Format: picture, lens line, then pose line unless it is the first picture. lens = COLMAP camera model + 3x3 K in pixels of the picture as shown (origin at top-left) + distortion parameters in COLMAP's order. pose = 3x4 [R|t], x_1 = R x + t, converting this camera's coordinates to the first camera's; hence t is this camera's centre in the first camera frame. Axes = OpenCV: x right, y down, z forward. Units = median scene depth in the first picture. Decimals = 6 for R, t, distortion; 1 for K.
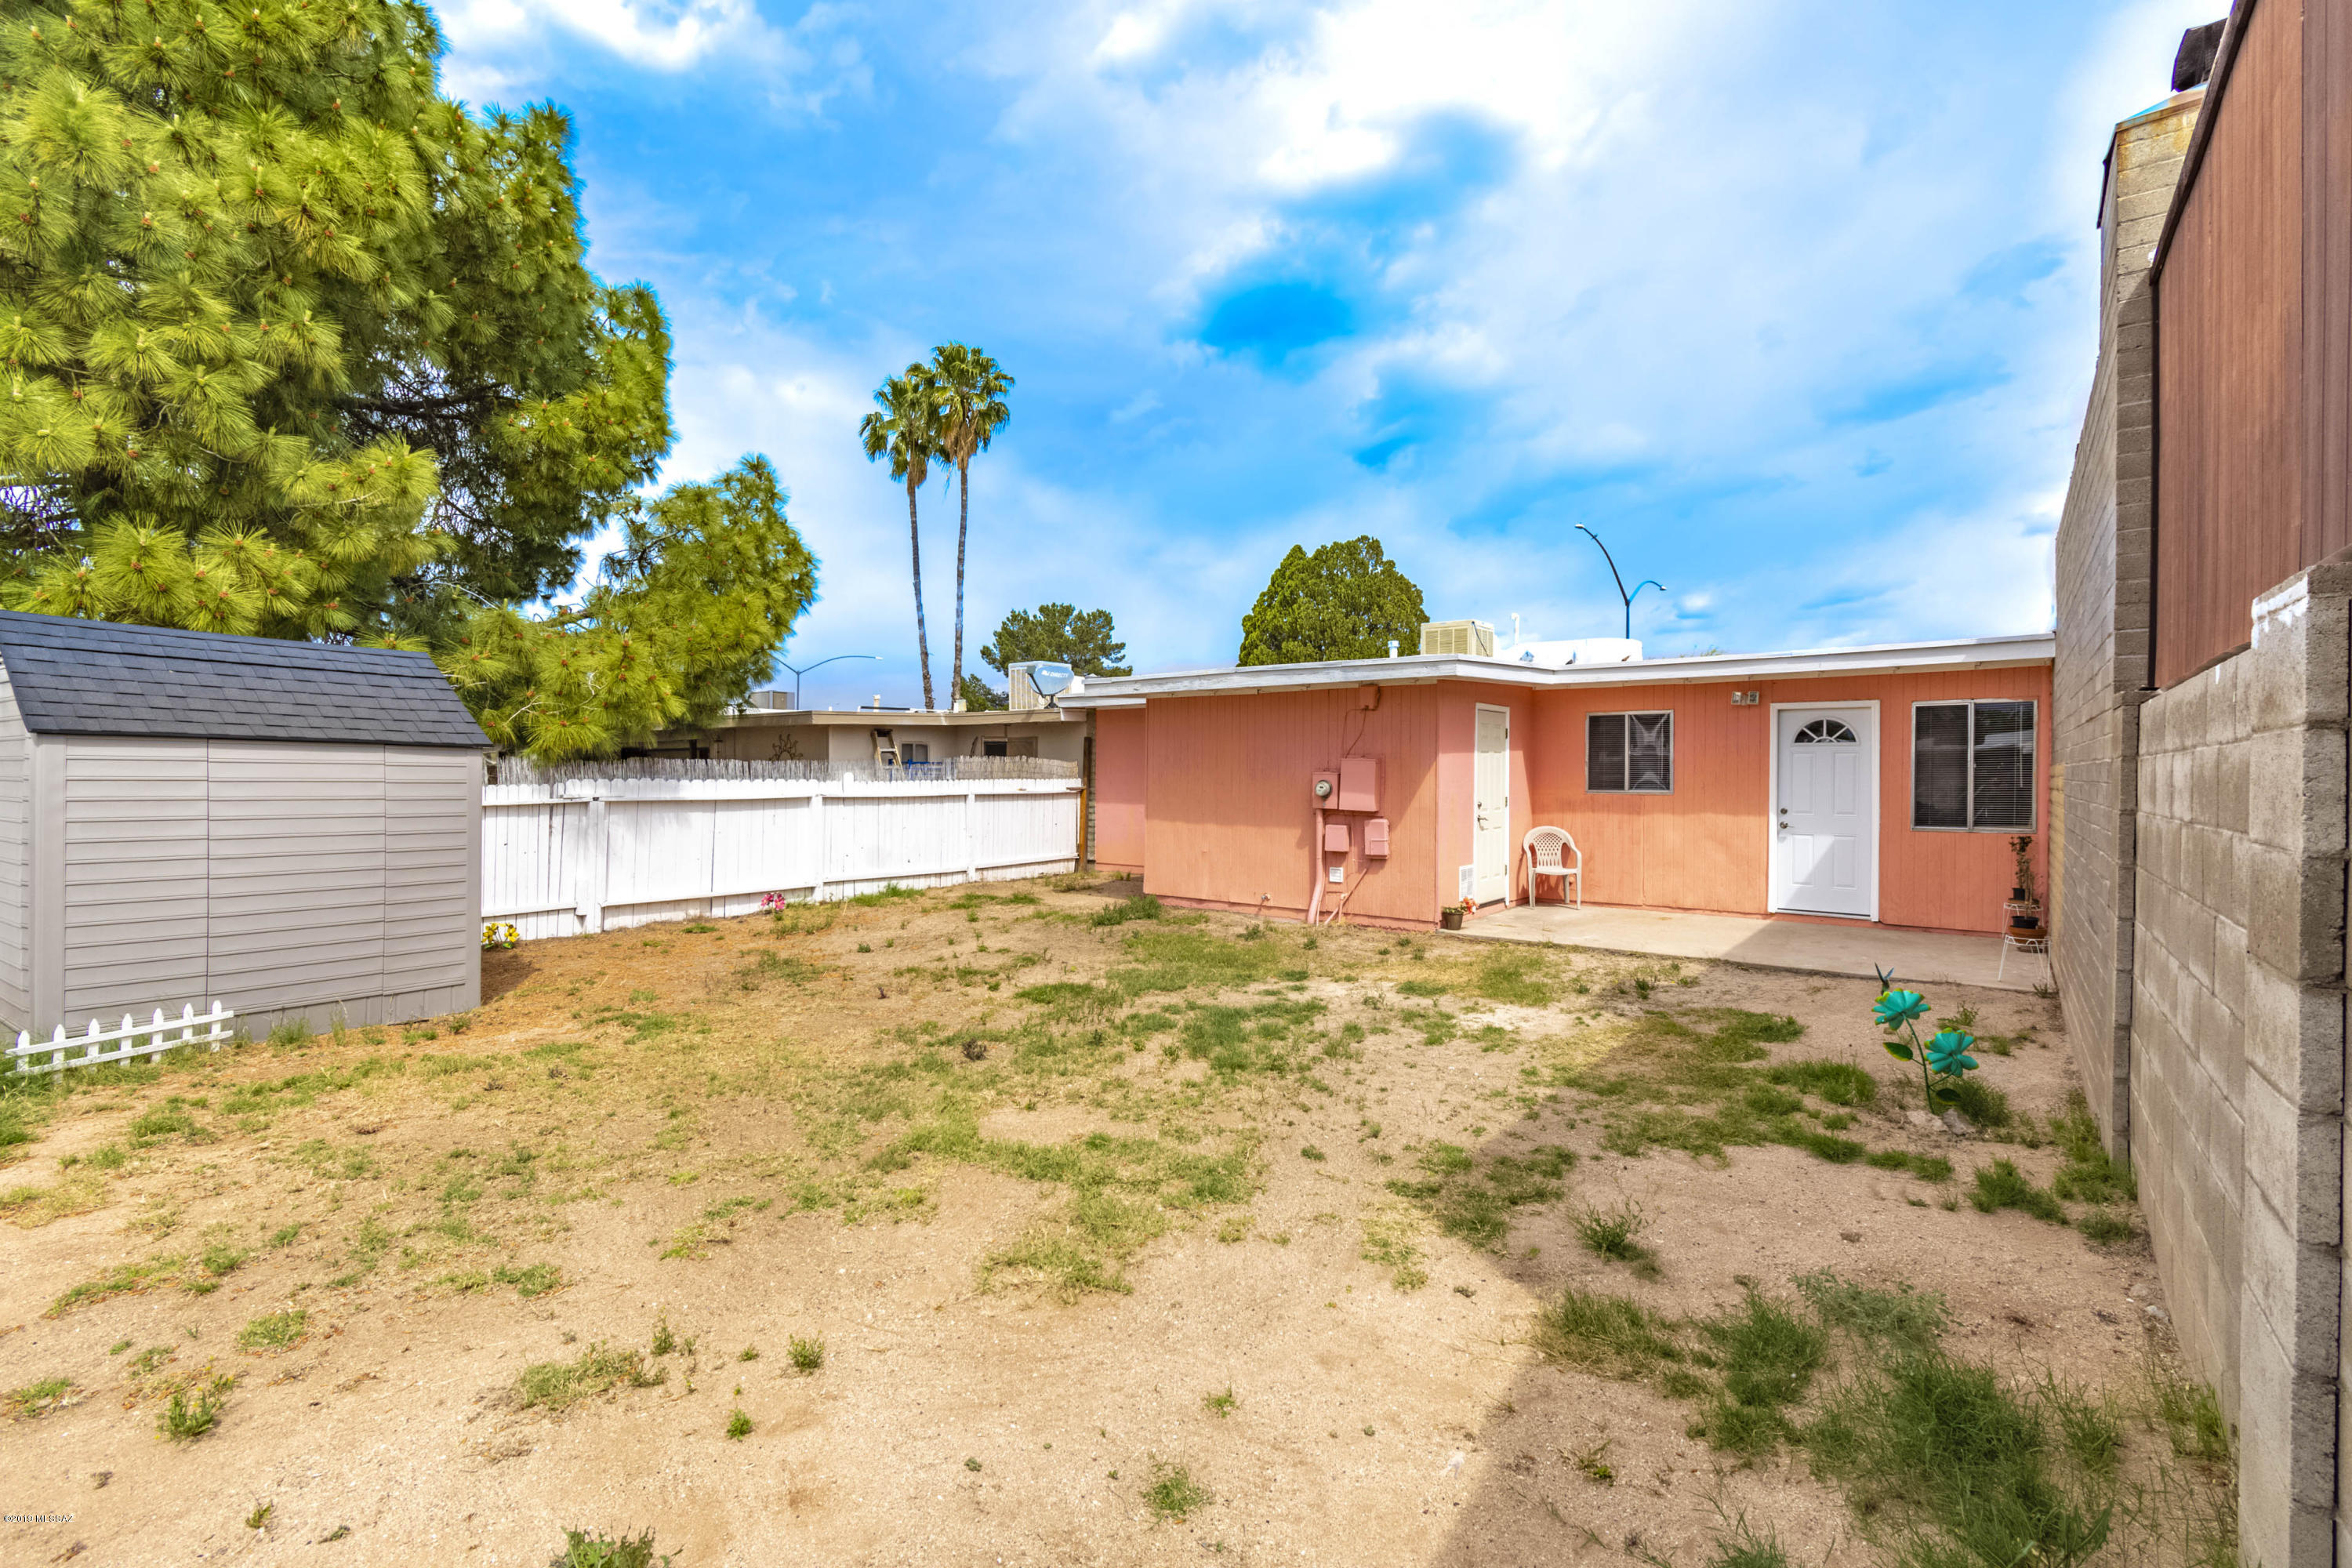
lens RADIAL K [[1036.8, 0, 1184.8], [0, 1036.8, 777.8], [0, 0, 1]] dist [0.019649, -0.007536]
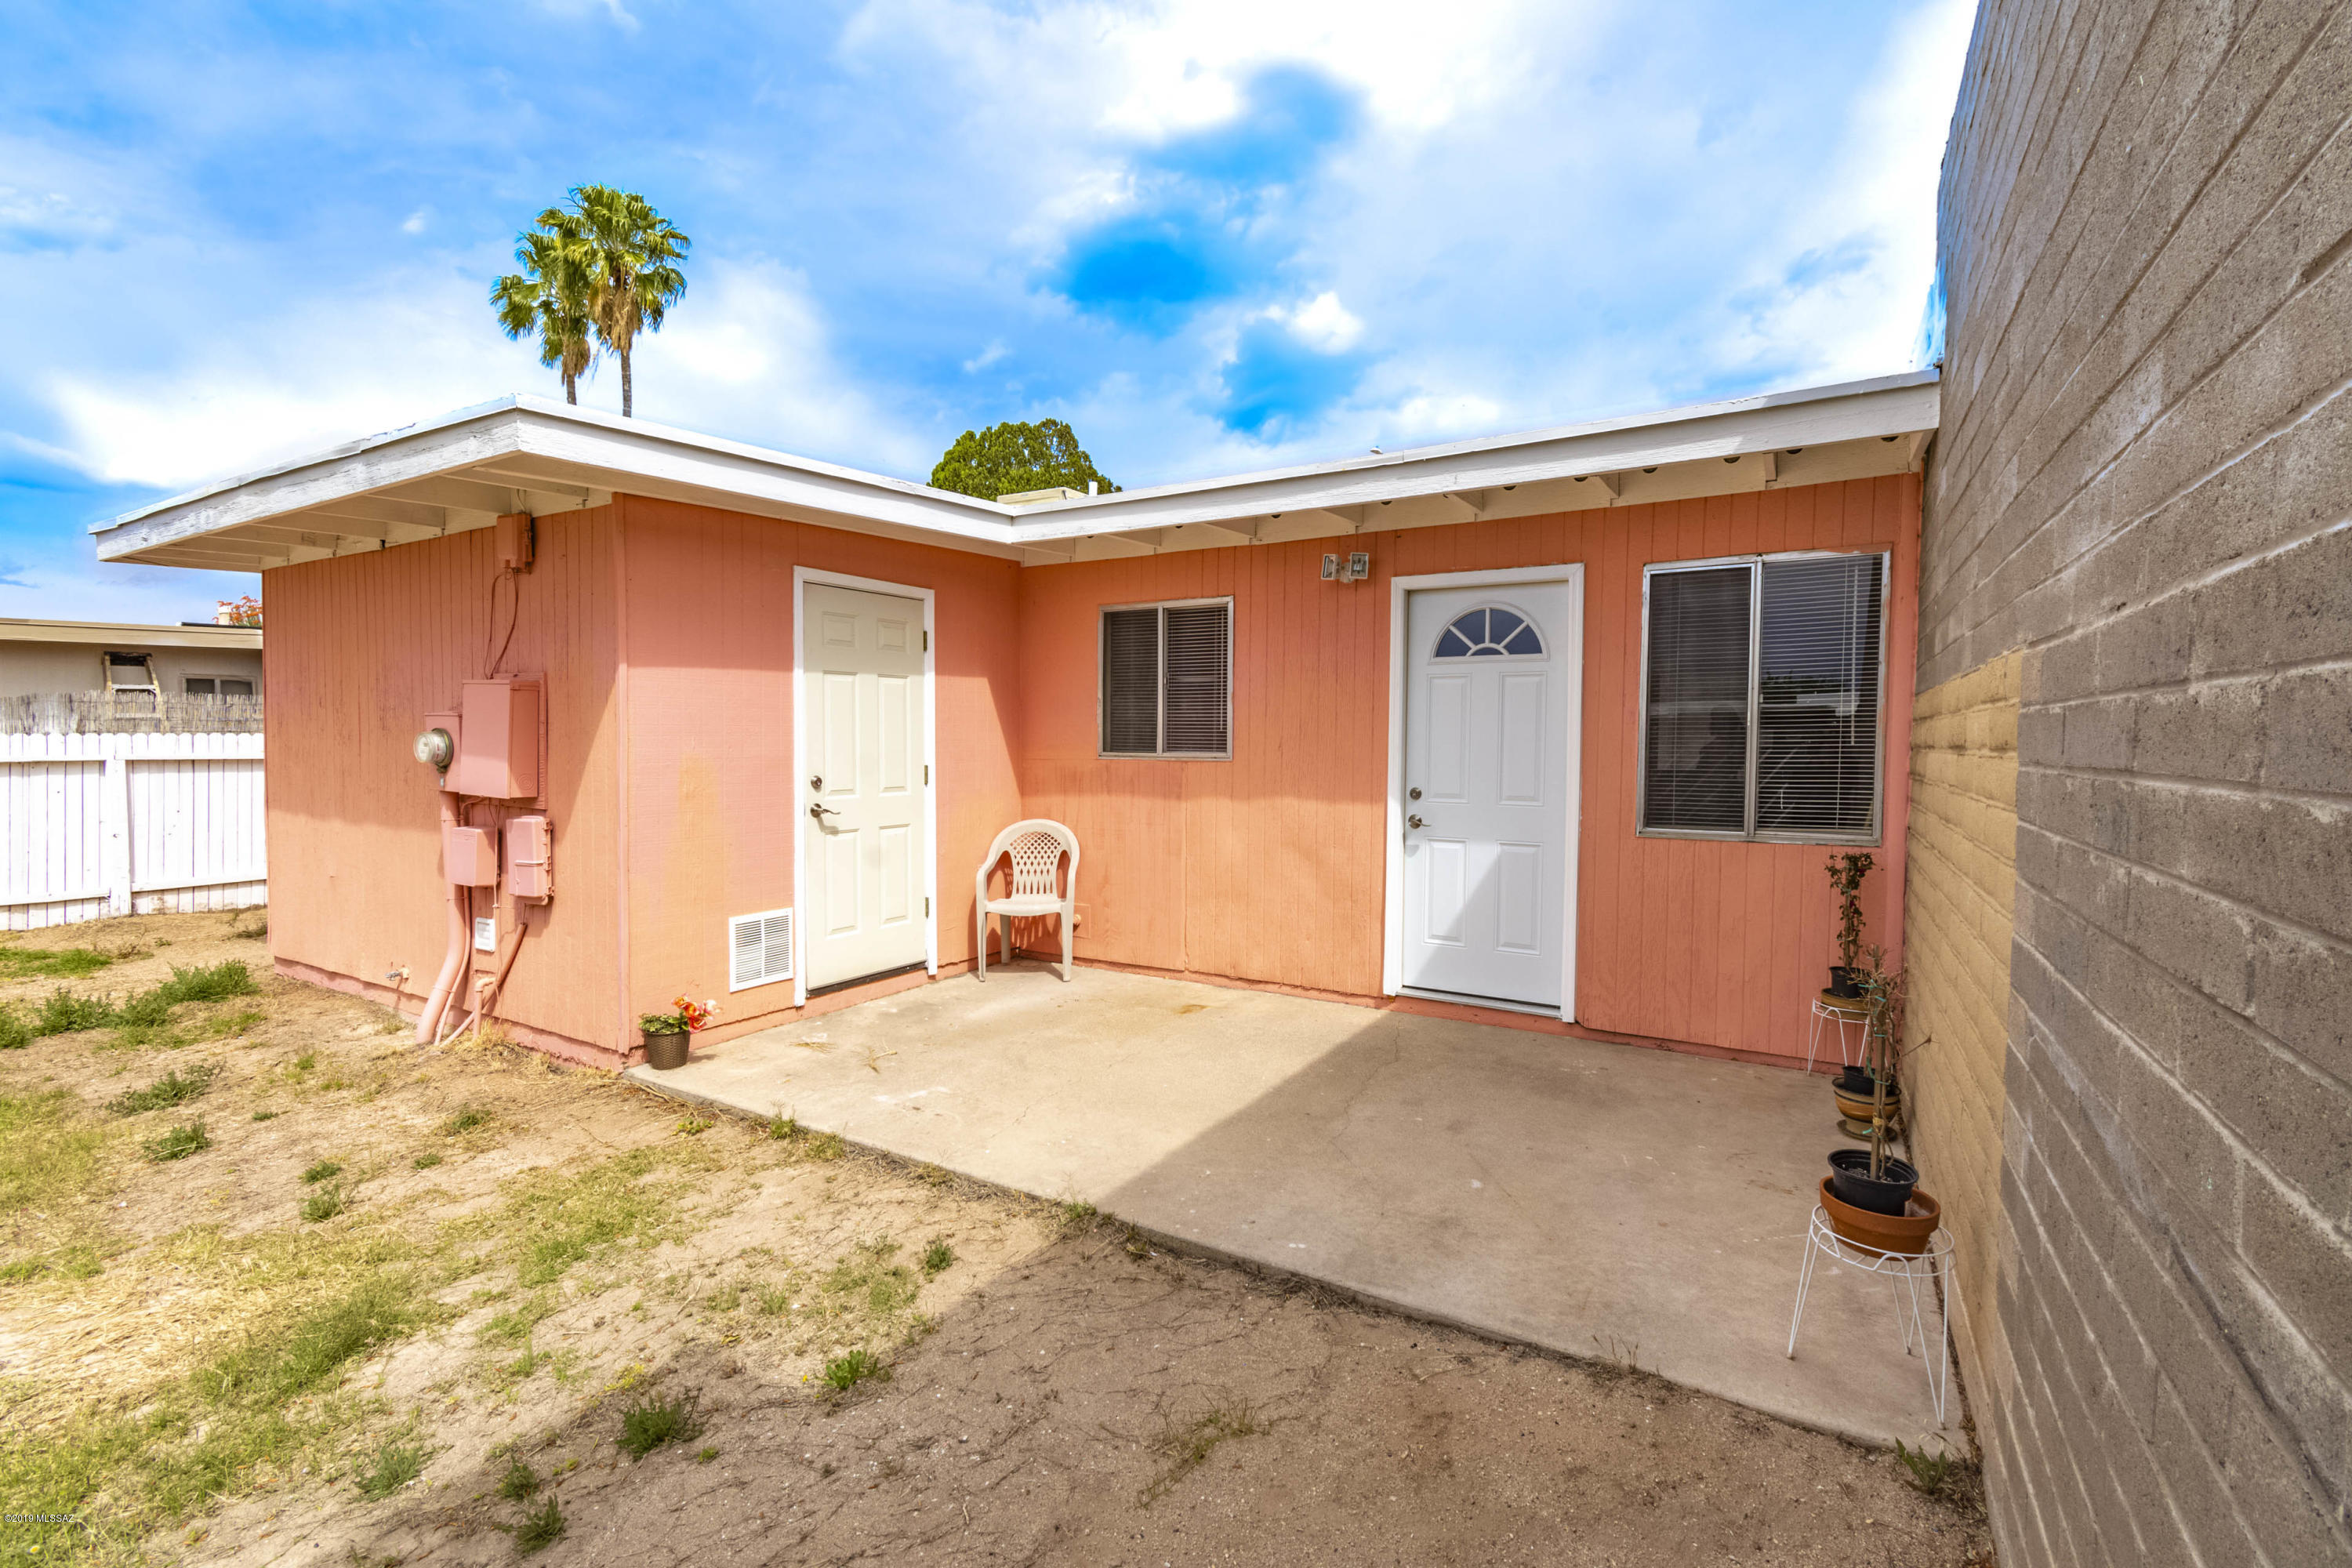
lens RADIAL K [[1036.8, 0, 1183.5], [0, 1036.8, 767.5], [0, 0, 1]] dist [0.019649, -0.007536]
pose [[0.991362, -0.000651, 0.131154, 0.421719], [-0.002733, 0.999668, 0.025616, 0.007382], [-0.131127, -0.025753, 0.991031, 0.549655]]
